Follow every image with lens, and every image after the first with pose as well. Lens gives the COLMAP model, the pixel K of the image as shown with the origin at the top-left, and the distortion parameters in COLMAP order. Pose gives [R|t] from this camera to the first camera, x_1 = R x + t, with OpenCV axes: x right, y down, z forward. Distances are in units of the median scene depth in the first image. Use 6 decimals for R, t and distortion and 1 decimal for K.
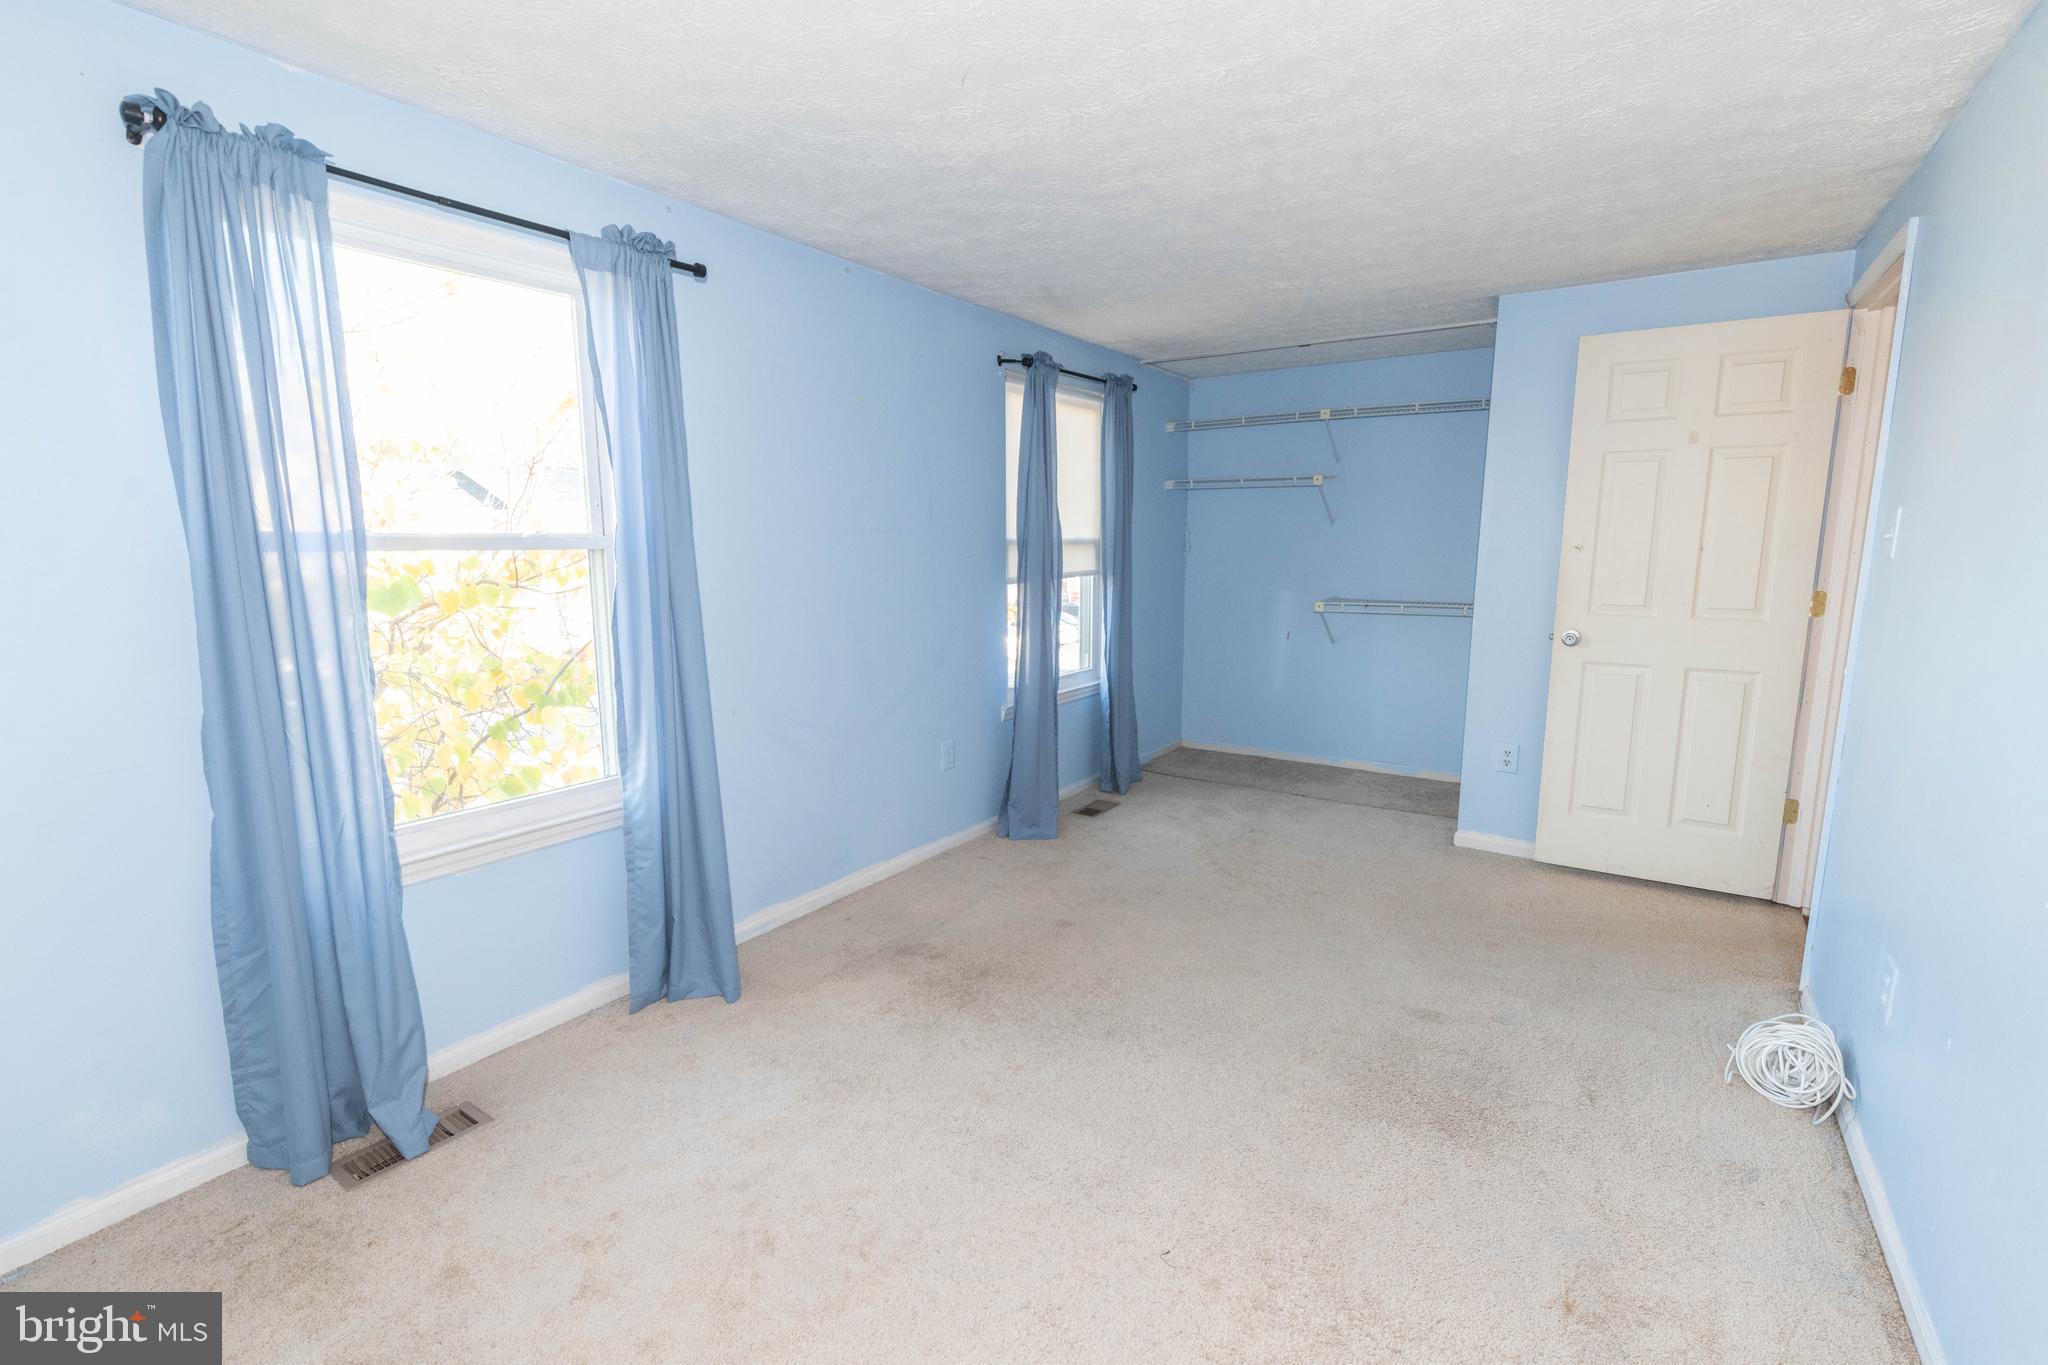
lens RADIAL K [[881.1, 0, 1038.2], [0, 881.1, 683.4], [0, 0, 1]] dist [-0.001285, -0.000430]
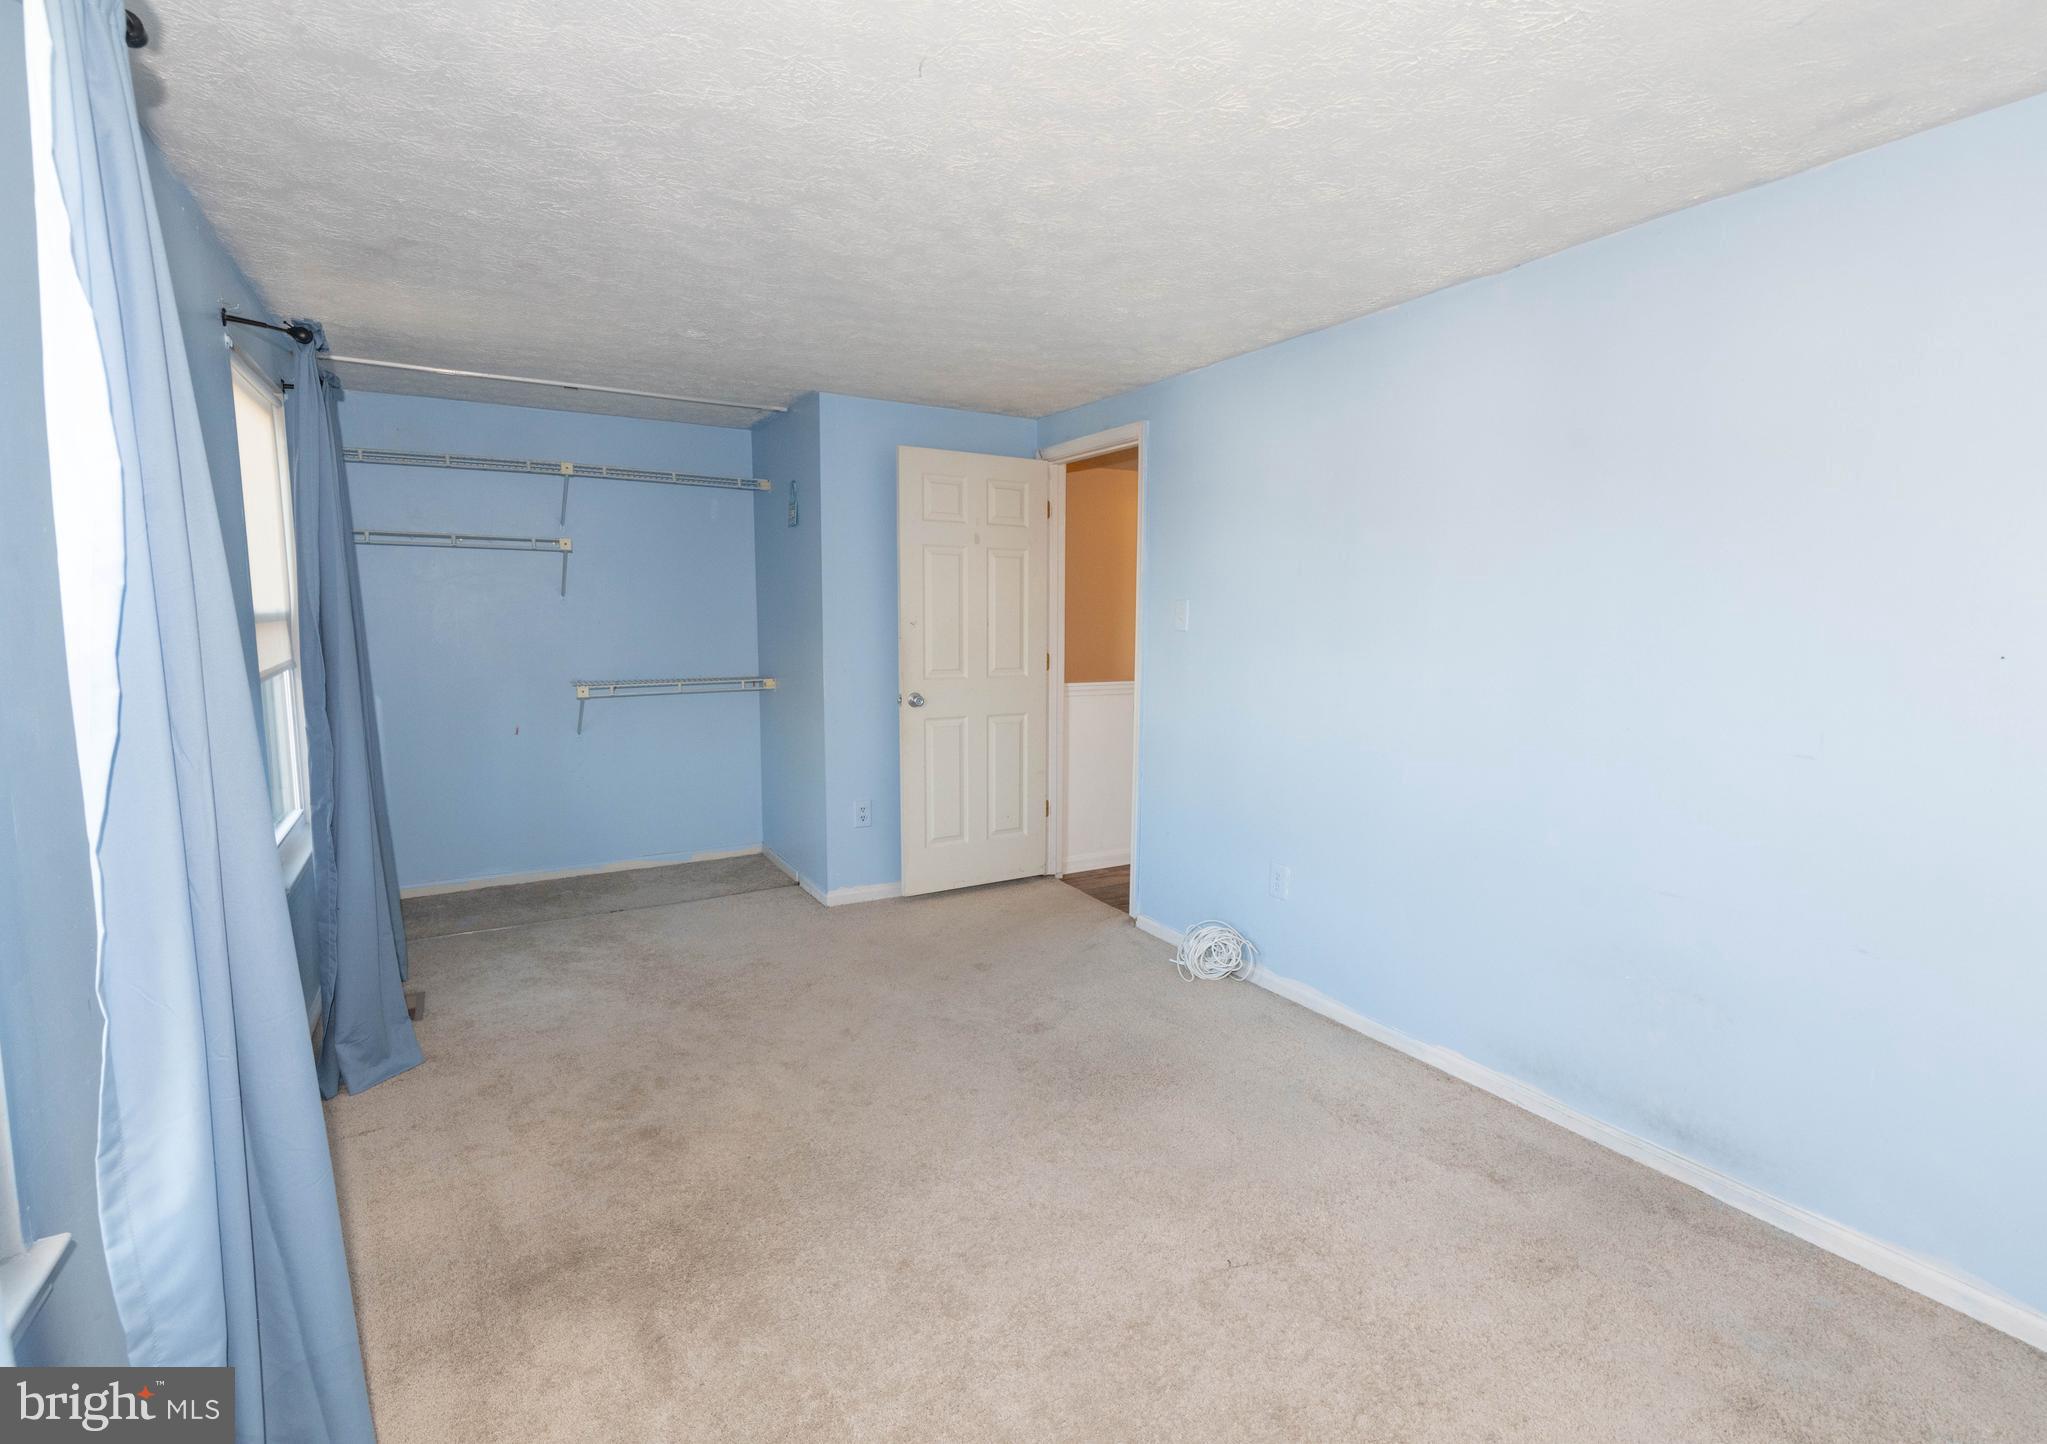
lens RADIAL K [[954.5, 0, 1024.2], [0, 954.5, 728.2], [0, 0, 1]] dist [0.002164, -0.000010]
pose [[0.451250, -0.104835, 0.886218, -0.420056], [0.137223, 0.989416, 0.047171, -0.049452], [-0.881784, 0.100323, 0.460860, 0.264145]]
